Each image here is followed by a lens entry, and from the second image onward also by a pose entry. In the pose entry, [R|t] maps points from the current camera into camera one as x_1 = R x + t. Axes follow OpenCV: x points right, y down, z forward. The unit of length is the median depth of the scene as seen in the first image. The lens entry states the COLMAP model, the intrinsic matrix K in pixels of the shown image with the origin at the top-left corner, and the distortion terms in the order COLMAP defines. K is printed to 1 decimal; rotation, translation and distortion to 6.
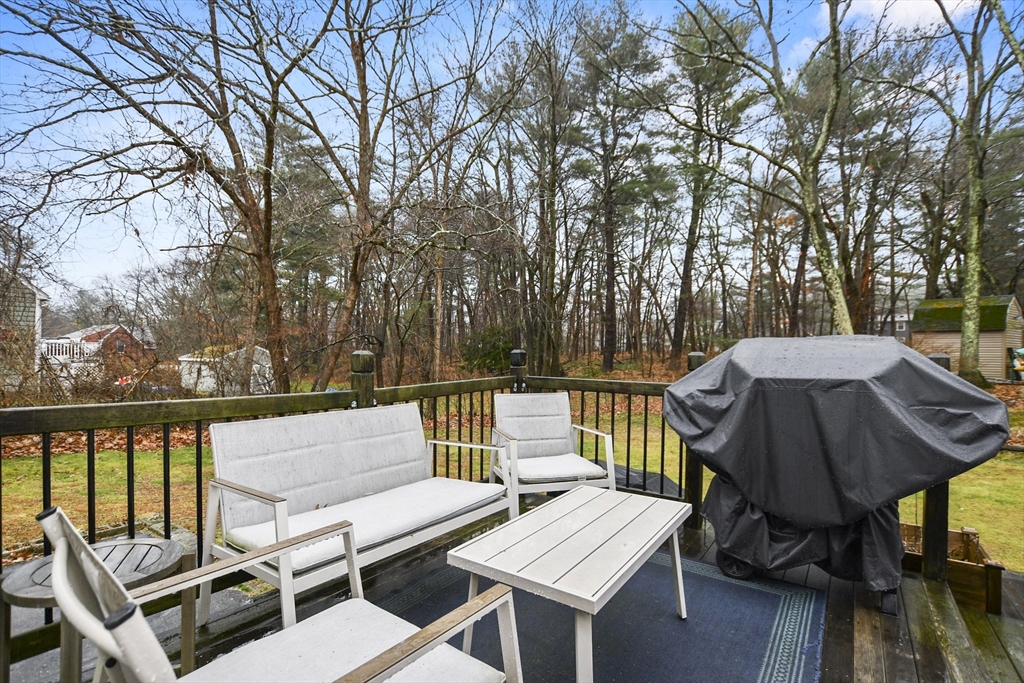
lens RADIAL K [[477.1, 0, 512.0], [0, 477.1, 341.5], [0, 0, 1]] dist [0.000140, 0.000138]
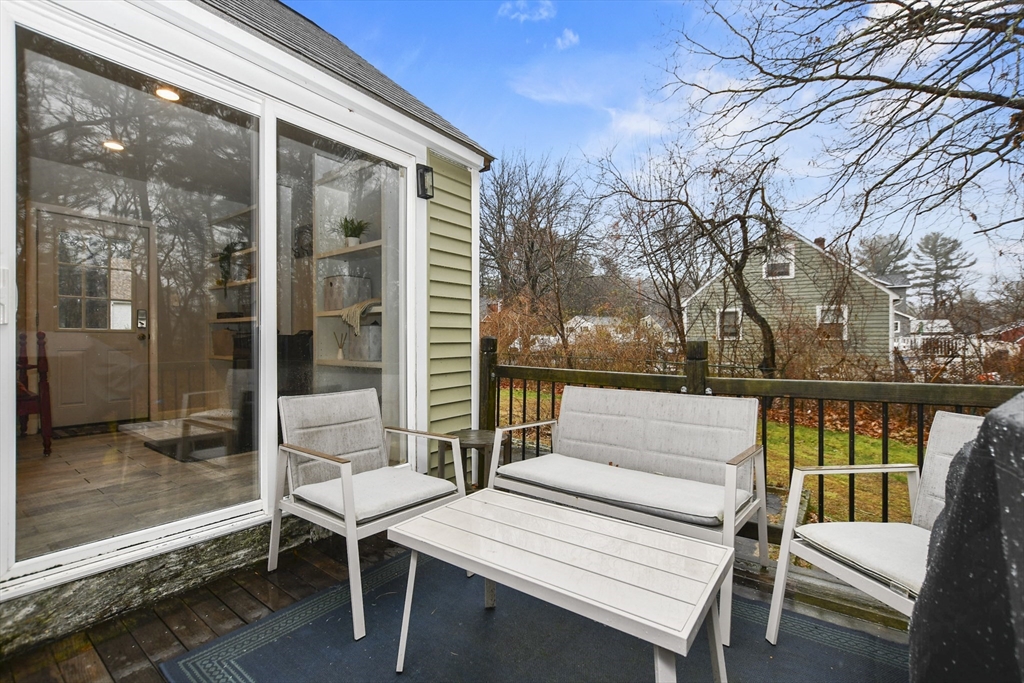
lens RADIAL K [[464.0, 0, 512.0], [0, 464.0, 341.5], [0, 0, 1]] dist [-0.000742, -0.000130]
pose [[-0.000390, -0.007897, -0.999969, 0.613761], [0.015868, 0.999843, -0.007902, 0.027664], [0.999874, -0.015871, -0.000265, 0.577194]]
